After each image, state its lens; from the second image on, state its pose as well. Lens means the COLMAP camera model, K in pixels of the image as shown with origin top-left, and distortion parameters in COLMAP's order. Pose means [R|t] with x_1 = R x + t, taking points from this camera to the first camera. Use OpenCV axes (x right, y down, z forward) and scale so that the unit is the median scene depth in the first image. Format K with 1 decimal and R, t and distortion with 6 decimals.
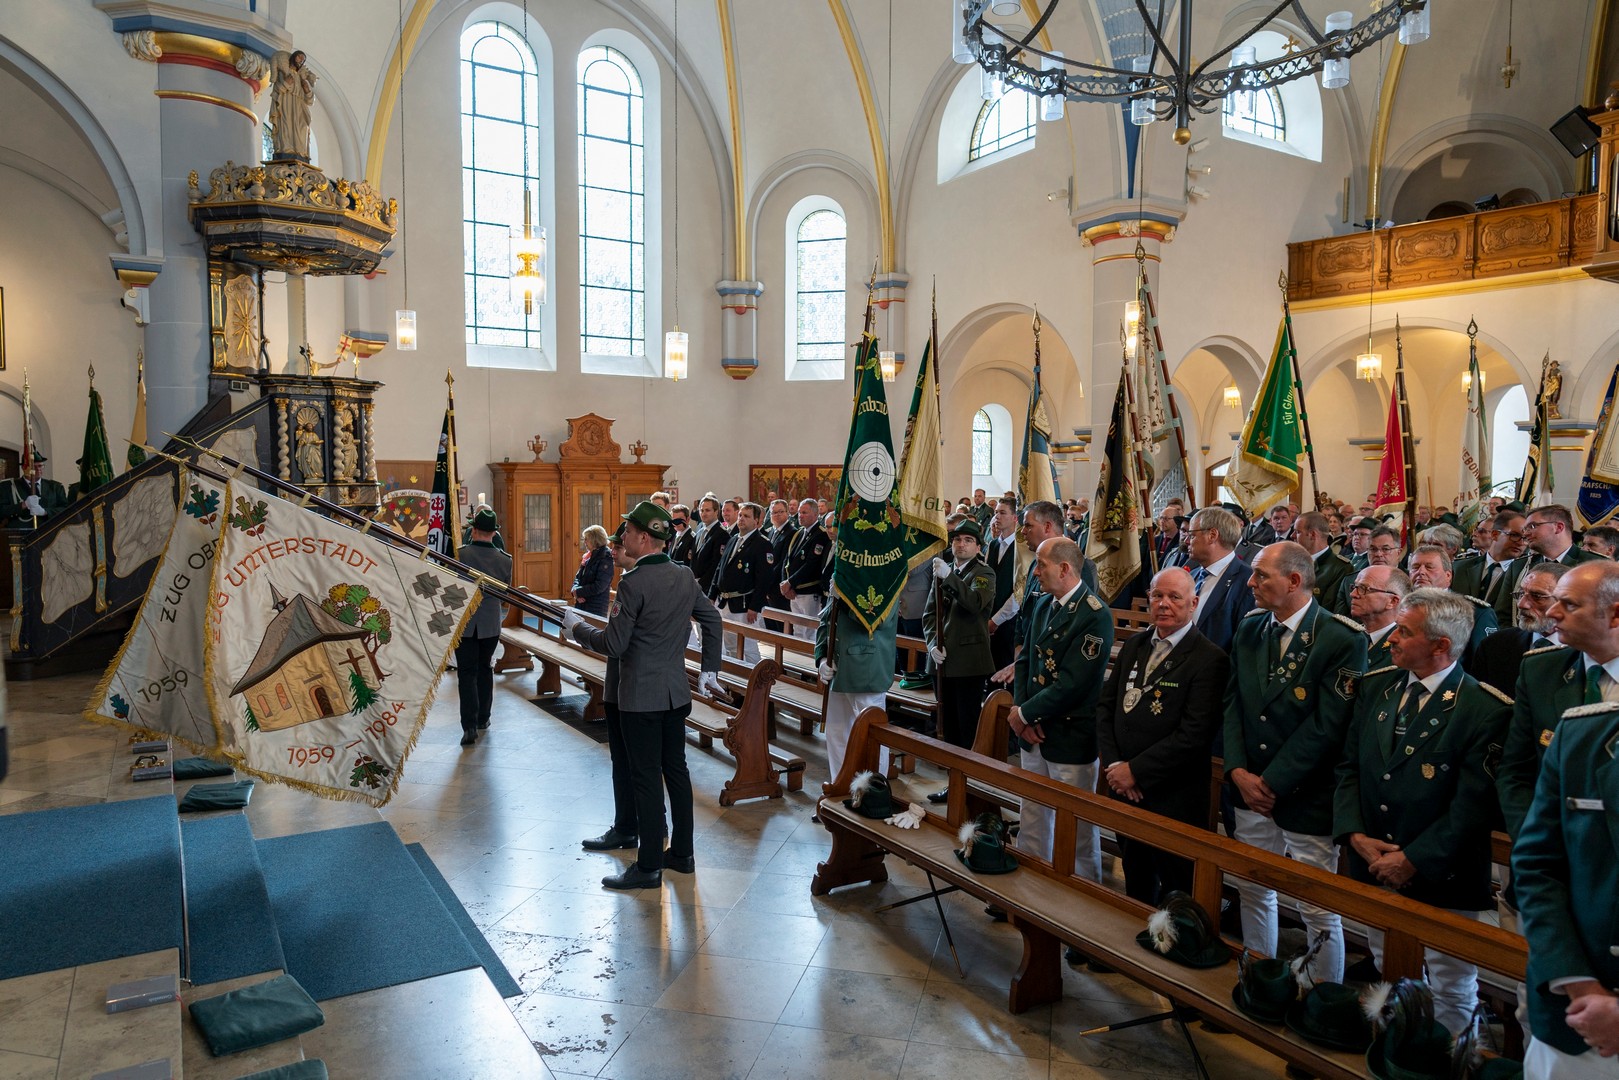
lens RADIAL K [[1070.2, 0, 804.9], [0, 1070.2, 547.7], [0, 0, 1]] dist [-0.002226, 0.002634]
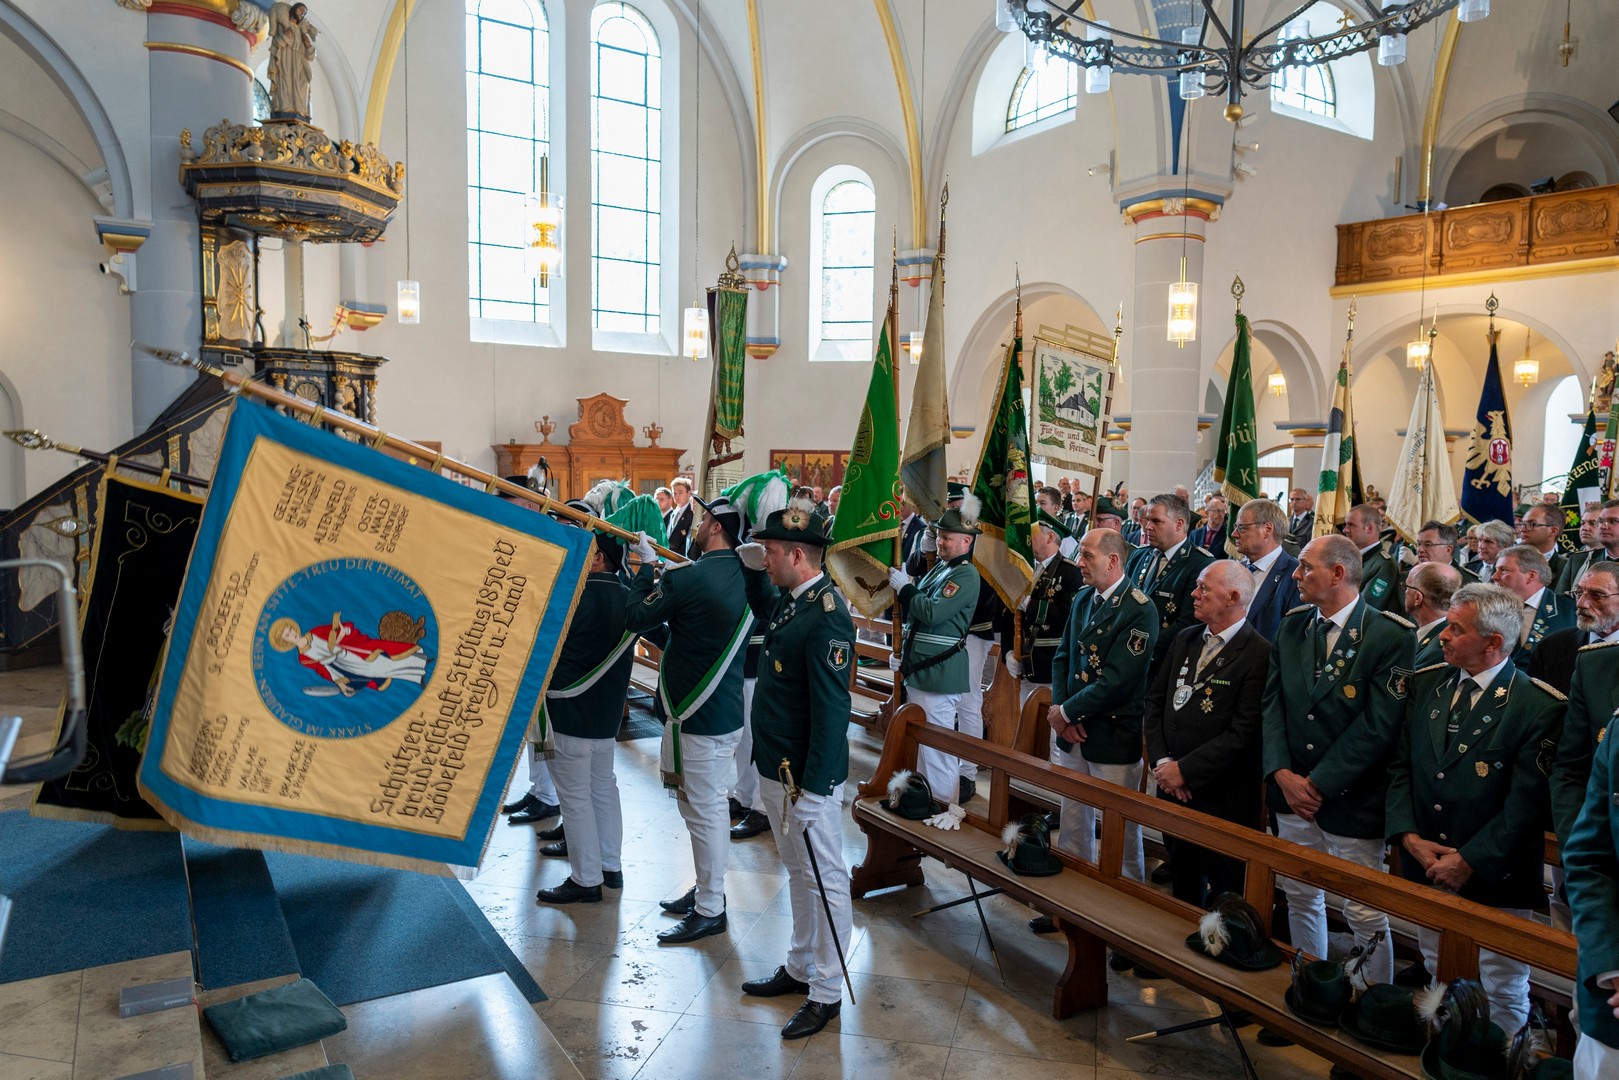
lens RADIAL K [[1134.2, 0, 851.8], [0, 1134.2, 546.2], [0, 0, 1]] dist [-0.001499, 0.001982]
pose [[0.999640, 0.009367, 0.025145, -0.009426], [-0.009545, 0.999930, 0.006995, 0.000310], [-0.025078, -0.007232, 0.999659, -0.009070]]
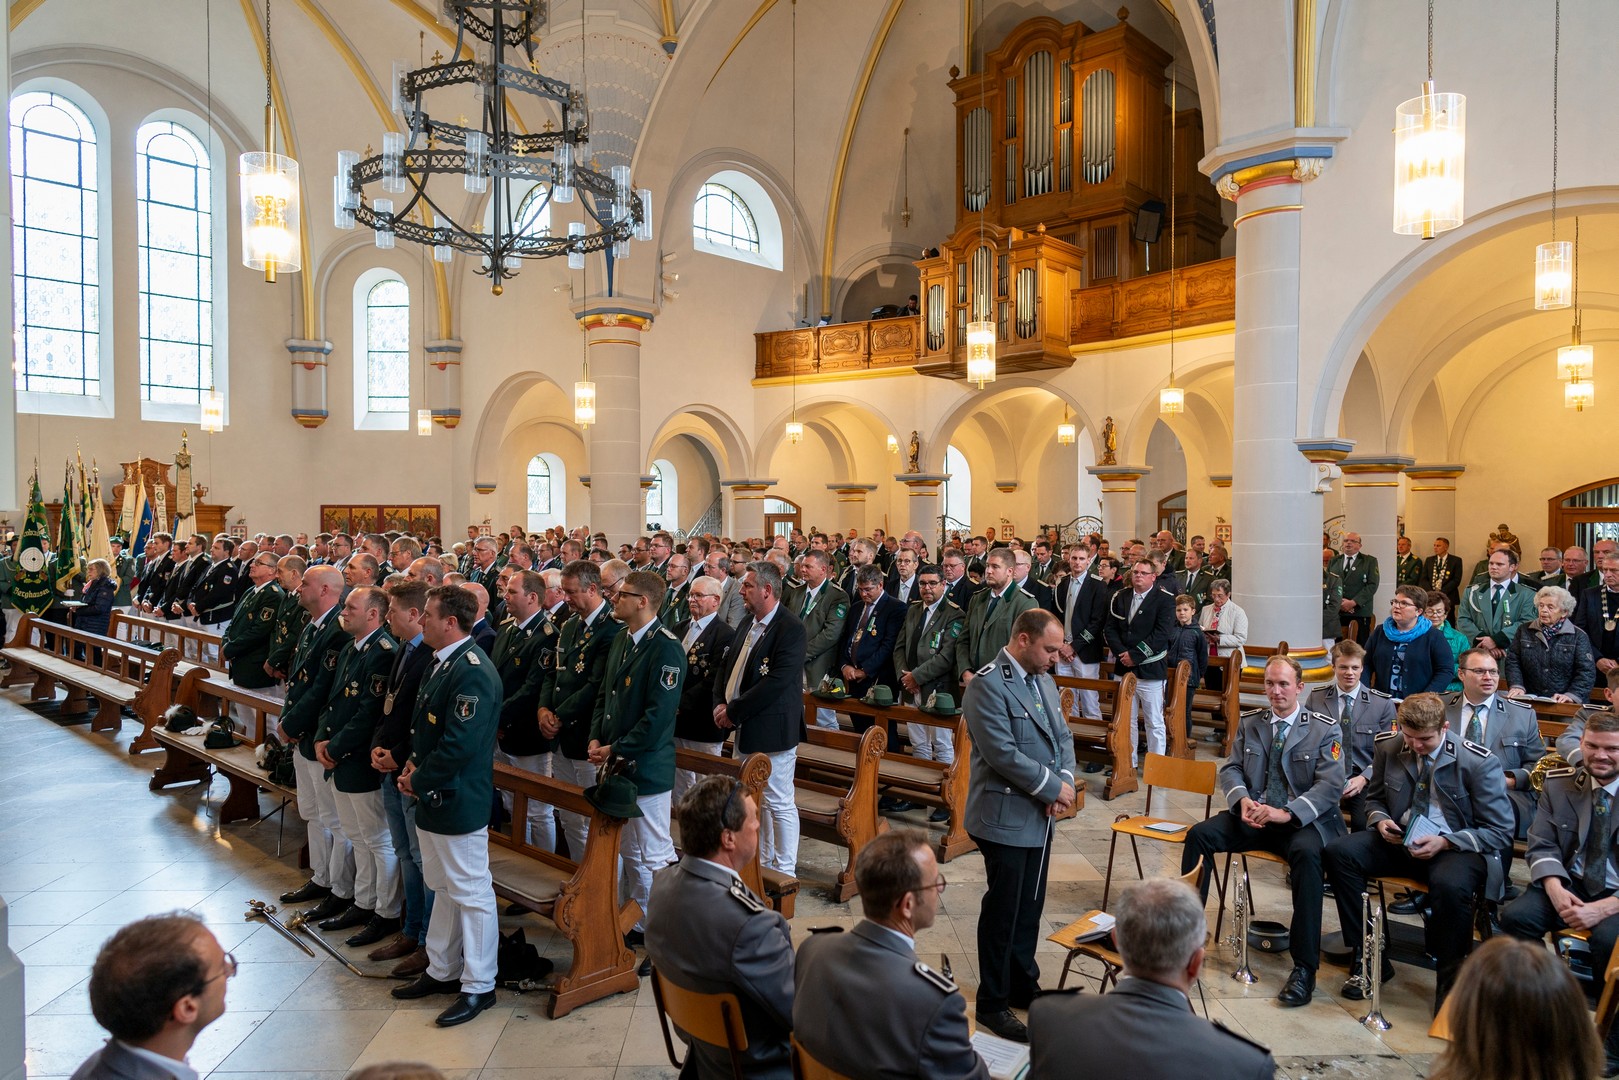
lens RADIAL K [[1070.1, 0, 803.2], [0, 1070.1, 543.7], [0, 0, 1]] dist [-0.002462, 0.002899]
pose [[0.962697, -0.009763, 0.270405, 0.284050], [0.019920, 0.999194, -0.034841, 0.023569], [-0.269847, 0.038928, 0.962116, -0.428191]]
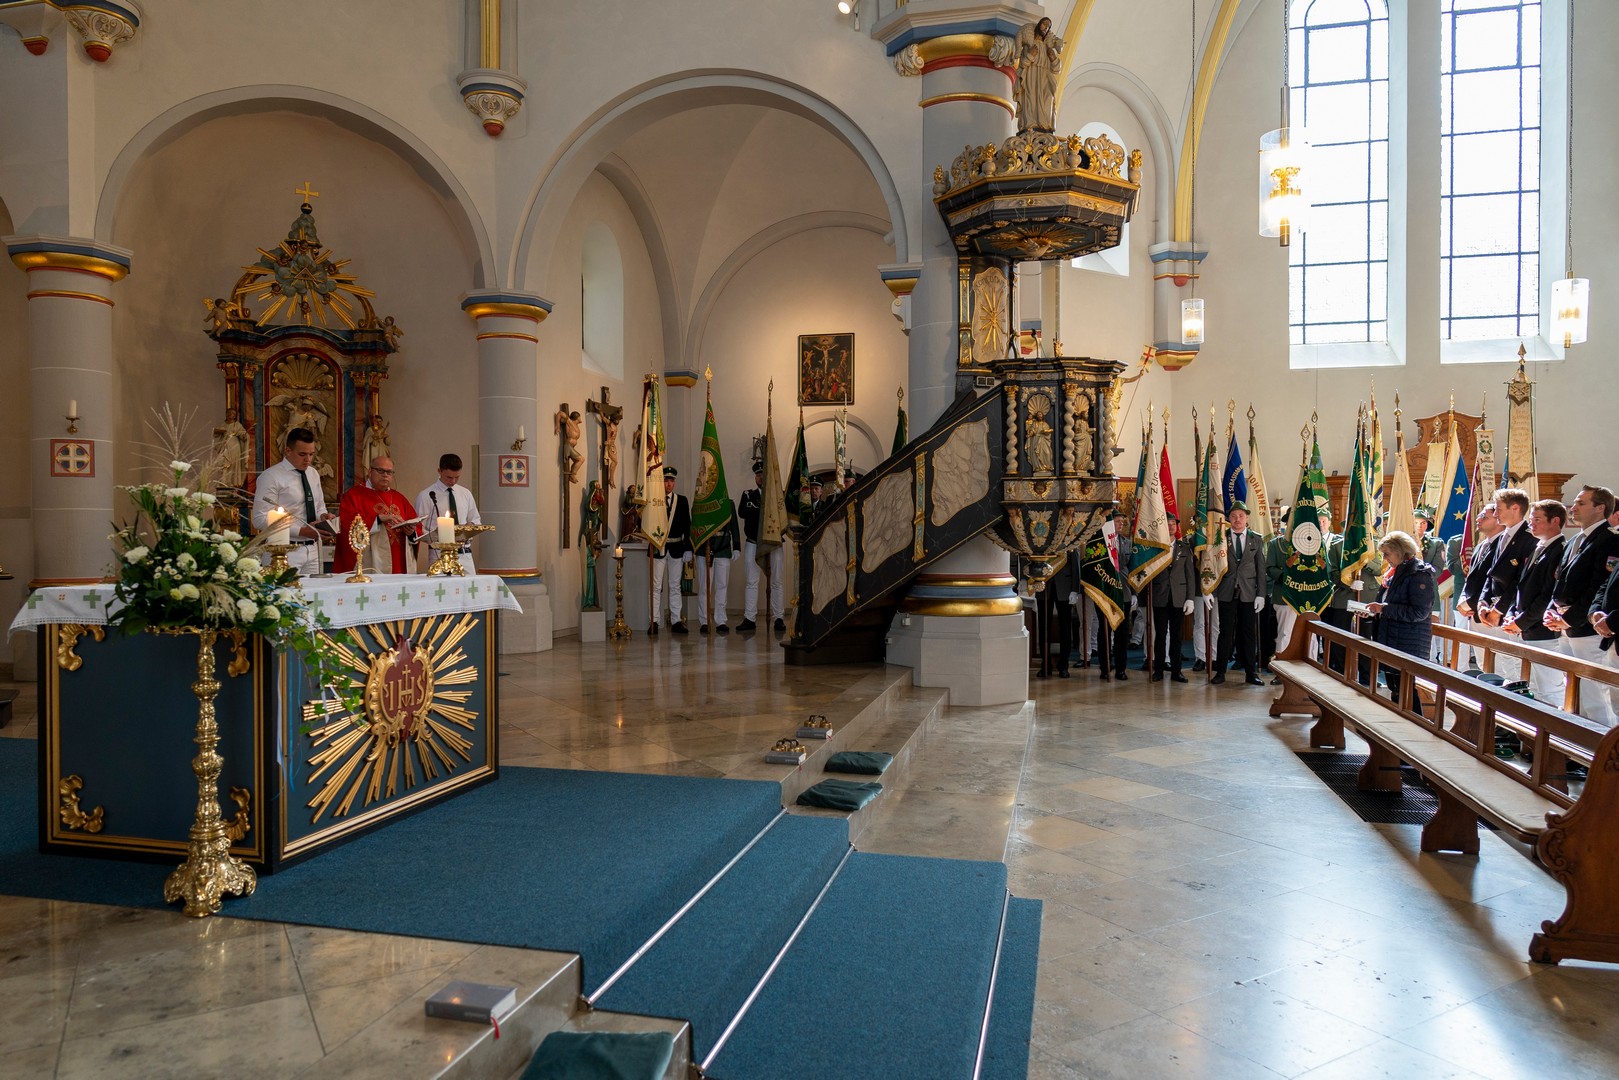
lens RADIAL K [[1070.1, 0, 803.2], [0, 1070.1, 543.7], [0, 0, 1]] dist [-0.002462, 0.002899]
pose [[0.708548, 0.003138, -0.705655, 0.037952], [-0.037898, 0.998716, -0.033612, 0.033482], [0.704644, 0.050558, 0.707758, 0.206611]]
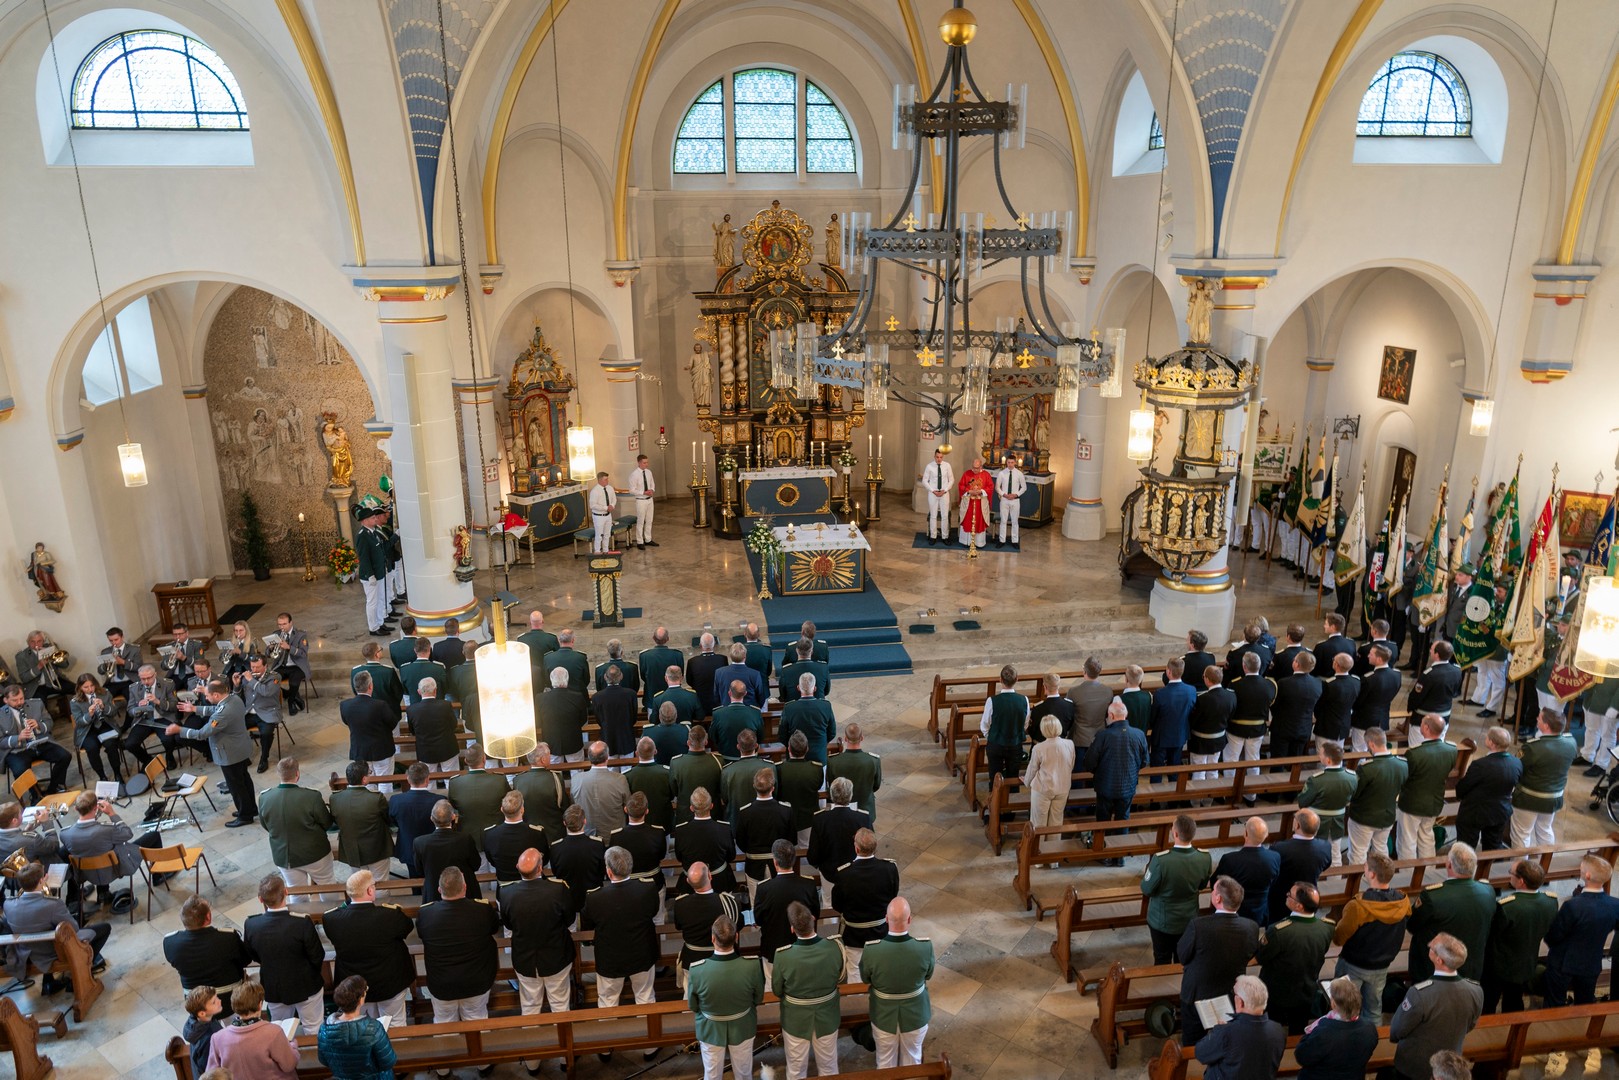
lens RADIAL K [[1070.2, 0, 804.9], [0, 1070.2, 547.7], [0, 0, 1]] dist [-0.002226, 0.002634]
pose [[-0.385352, 0.265329, -0.883801, 1.295775], [-0.050550, 0.950262, 0.307322, -0.532928], [0.921384, 0.163103, -0.352773, 1.055066]]
